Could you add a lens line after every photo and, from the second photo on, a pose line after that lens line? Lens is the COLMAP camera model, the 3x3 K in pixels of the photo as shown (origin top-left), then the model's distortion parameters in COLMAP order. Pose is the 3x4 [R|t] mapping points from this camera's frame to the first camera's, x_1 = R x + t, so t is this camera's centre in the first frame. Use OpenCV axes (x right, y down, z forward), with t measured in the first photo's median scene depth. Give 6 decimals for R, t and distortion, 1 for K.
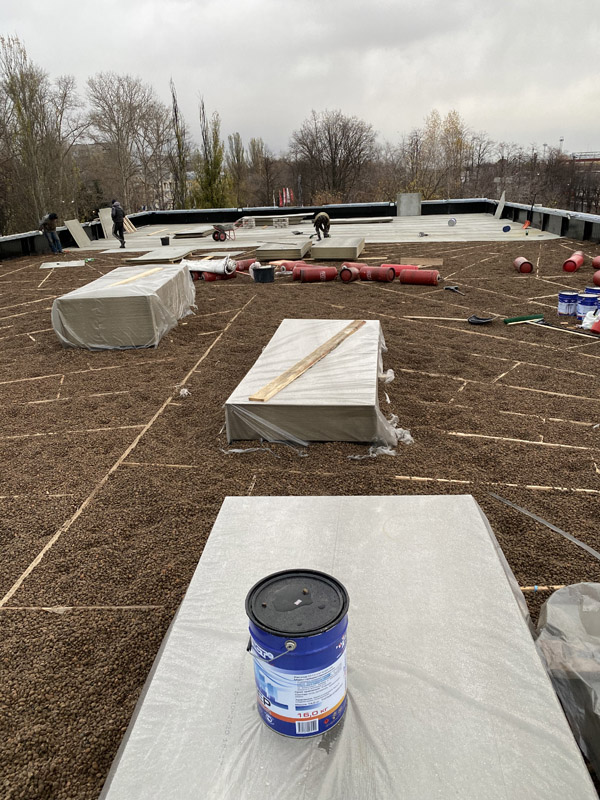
lens RADIAL K [[607.7, 0, 300.0], [0, 607.7, 400.0], [0, 0, 1]] dist [-0.003254, 0.001977]
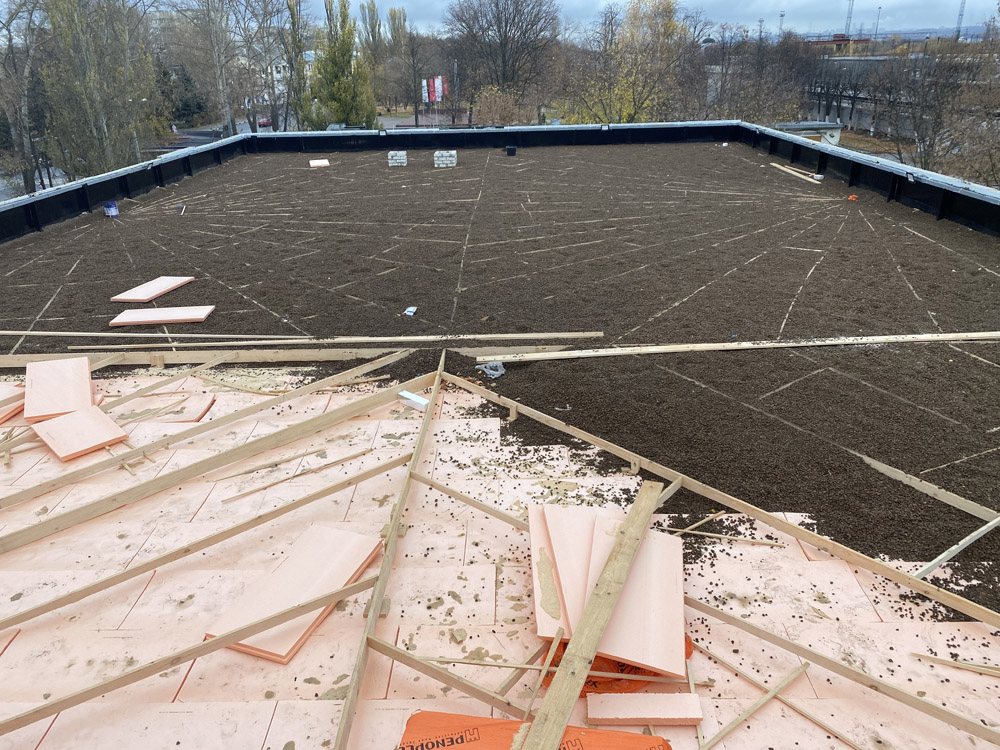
lens RADIAL K [[759.6, 0, 500.0], [0, 759.6, 375.0], [0, 0, 1]] dist [-0.003254, 0.001977]
pose [[0.998261, -0.010097, 0.058086, -0.006416], [0.007486, 0.998959, 0.044999, -0.026506], [-0.058480, -0.044486, 0.997297, 0.044544]]
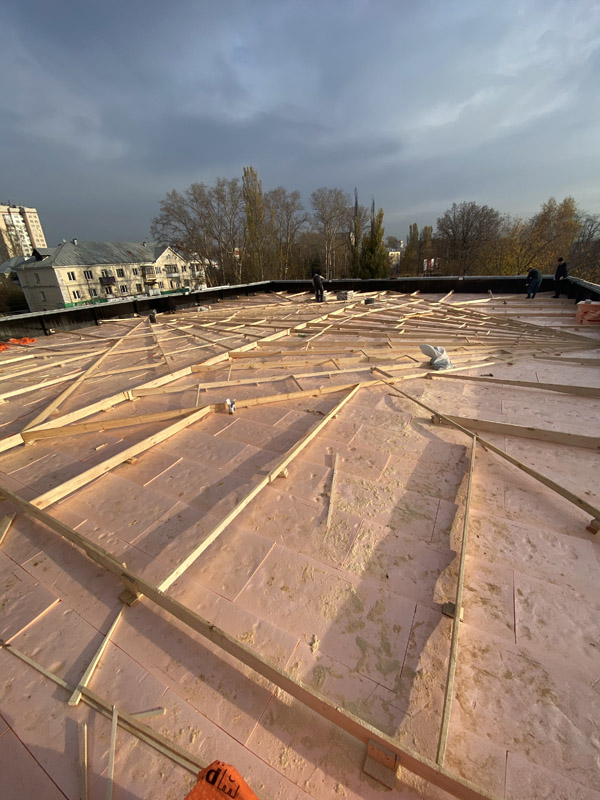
lens RADIAL K [[321.8, 0, 300.0], [0, 321.8, 400.0], [0, 0, 1]] dist [0.000072, -0.014047]
pose [[0.907903, 0.164773, -0.385438, 0.047641], [-0.132976, 0.985223, 0.107952, -0.043324], [0.397529, -0.046756, 0.916397, 0.115645]]
